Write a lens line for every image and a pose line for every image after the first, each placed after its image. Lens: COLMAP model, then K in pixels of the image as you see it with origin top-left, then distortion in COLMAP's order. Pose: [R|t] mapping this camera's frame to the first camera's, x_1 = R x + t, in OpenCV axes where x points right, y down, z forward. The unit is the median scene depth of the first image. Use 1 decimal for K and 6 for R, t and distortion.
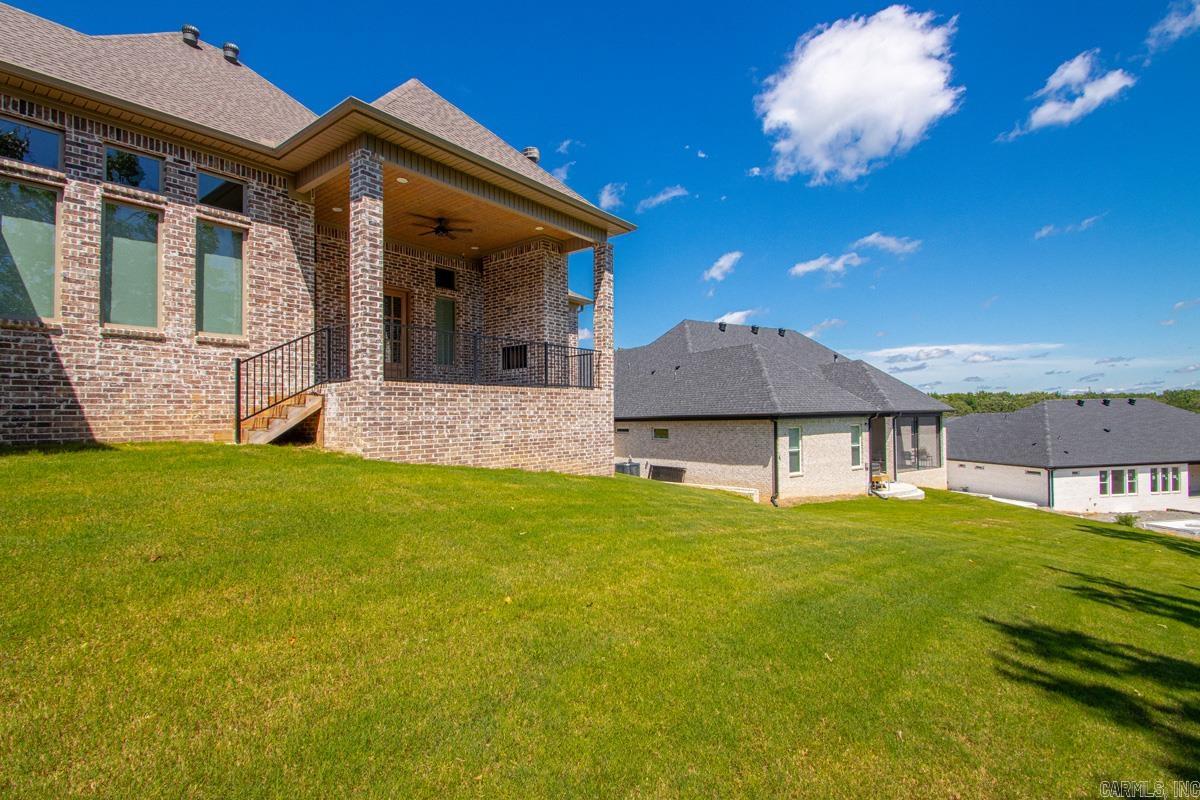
lens RADIAL K [[526.7, 0, 645.8], [0, 526.7, 425.6], [0, 0, 1]] dist [0.014746, -0.012864]
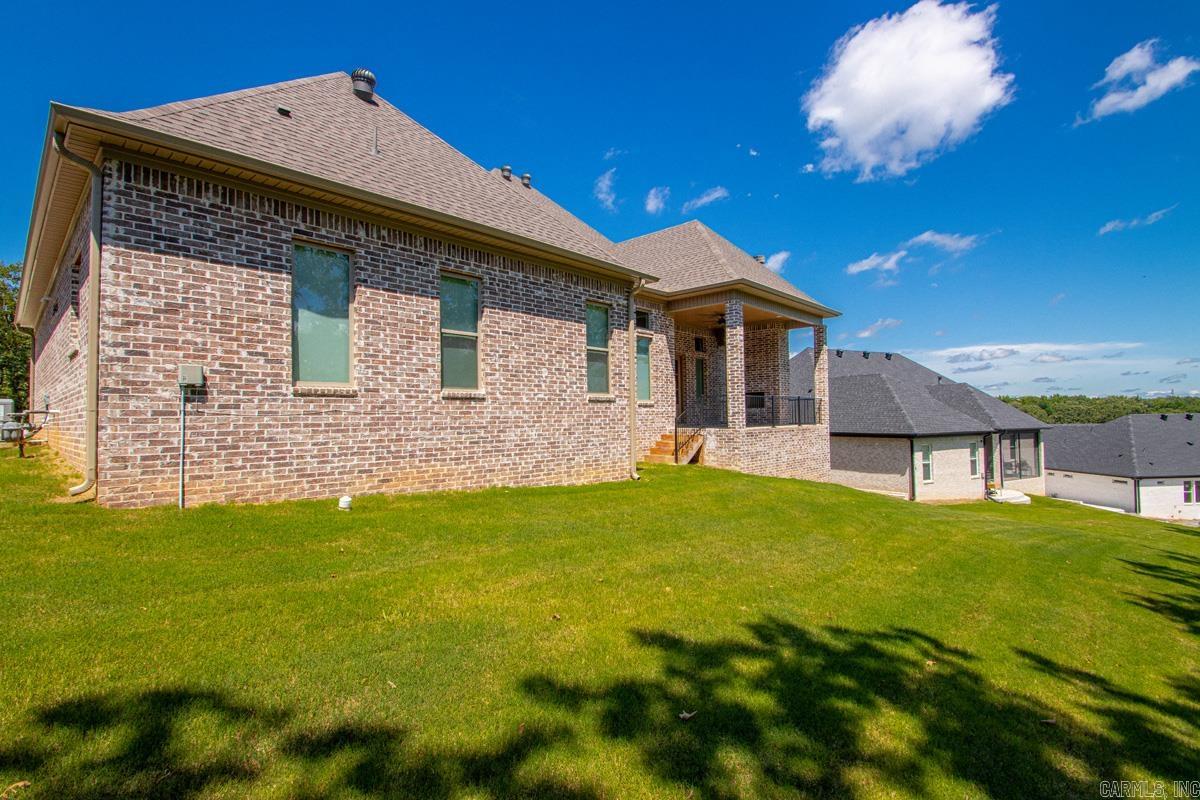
lens RADIAL K [[526.7, 0, 645.1], [0, 526.7, 401.8], [0, 0, 1]] dist [0.014746, -0.012864]
pose [[0.996533, 0.005012, -0.083048, -0.508313], [-0.008397, 0.999146, -0.040450, -0.074614], [0.082775, 0.041008, 0.995724, -0.579033]]
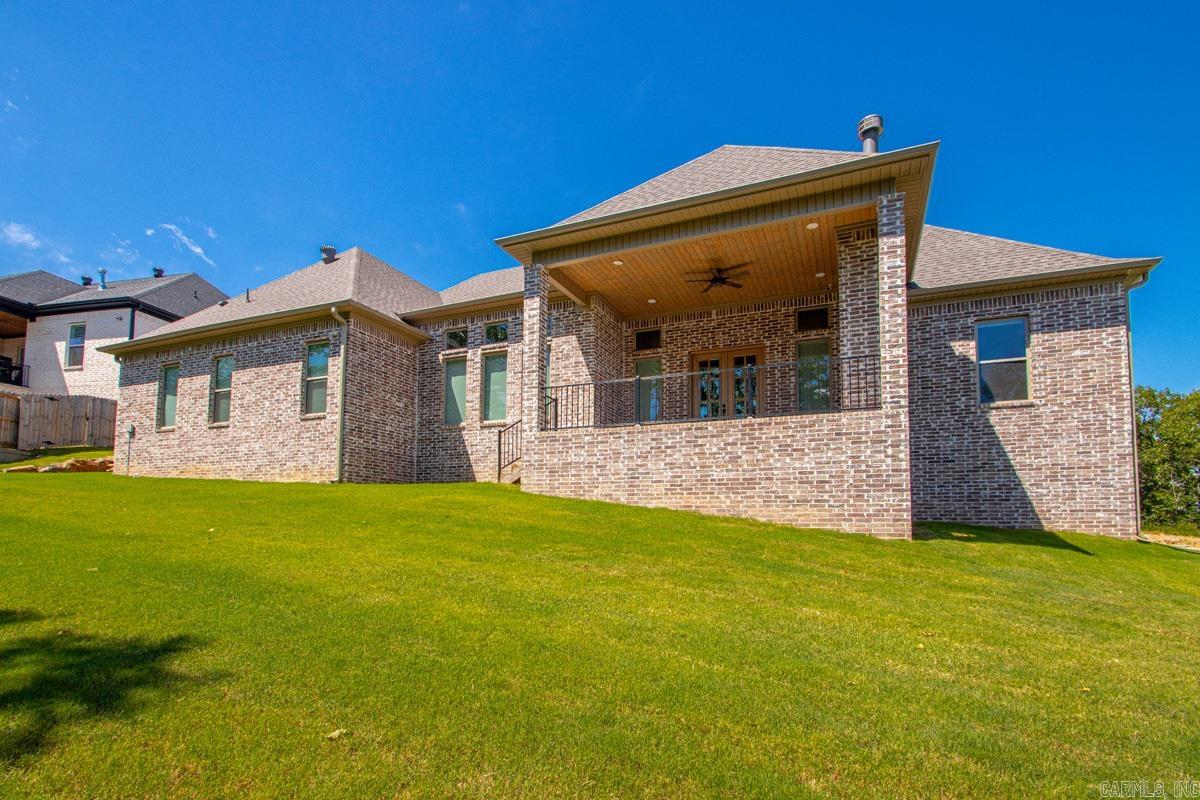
lens RADIAL K [[526.7, 0, 561.8], [0, 526.7, 480.8], [0, 0, 1]] dist [0.014746, -0.012864]
pose [[0.277733, -0.045402, -0.959585, 0.545674], [-0.002646, 0.998843, -0.048025, 0.070072], [0.960655, 0.015877, 0.277291, 0.498412]]
